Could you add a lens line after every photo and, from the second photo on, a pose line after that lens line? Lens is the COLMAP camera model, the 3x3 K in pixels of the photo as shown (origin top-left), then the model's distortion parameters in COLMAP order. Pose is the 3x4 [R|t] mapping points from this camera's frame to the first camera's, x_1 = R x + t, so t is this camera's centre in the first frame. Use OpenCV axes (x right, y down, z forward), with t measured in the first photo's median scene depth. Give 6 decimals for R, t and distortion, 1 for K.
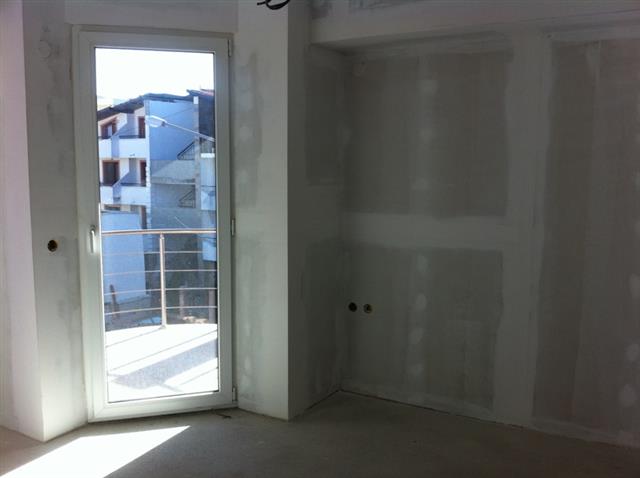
lens RADIAL K [[616.3, 0, 320.1], [0, 616.3, 238.6], [0, 0, 1]] dist [-0.024985, 0.000000]
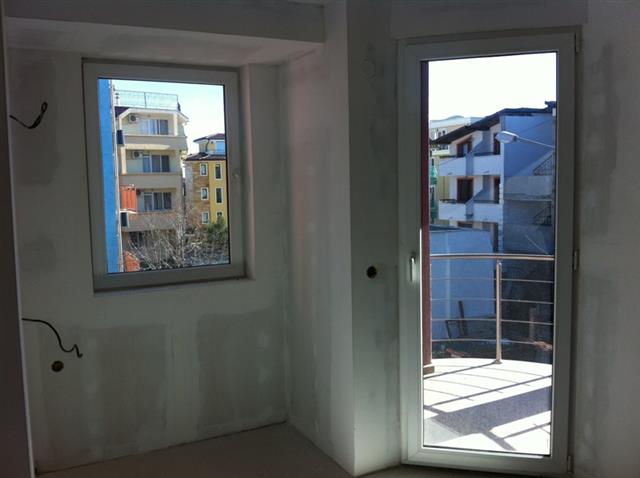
lens RADIAL K [[616.3, 0, 320.2], [0, 616.3, 237.1], [0, 0, 1]] dist [-0.024985, 0.000000]
pose [[0.845536, 0.026028, -0.533283, 0.005839], [-0.041081, 0.999022, -0.016375, -0.021423], [0.532335, 0.035754, 0.845779, 0.124793]]
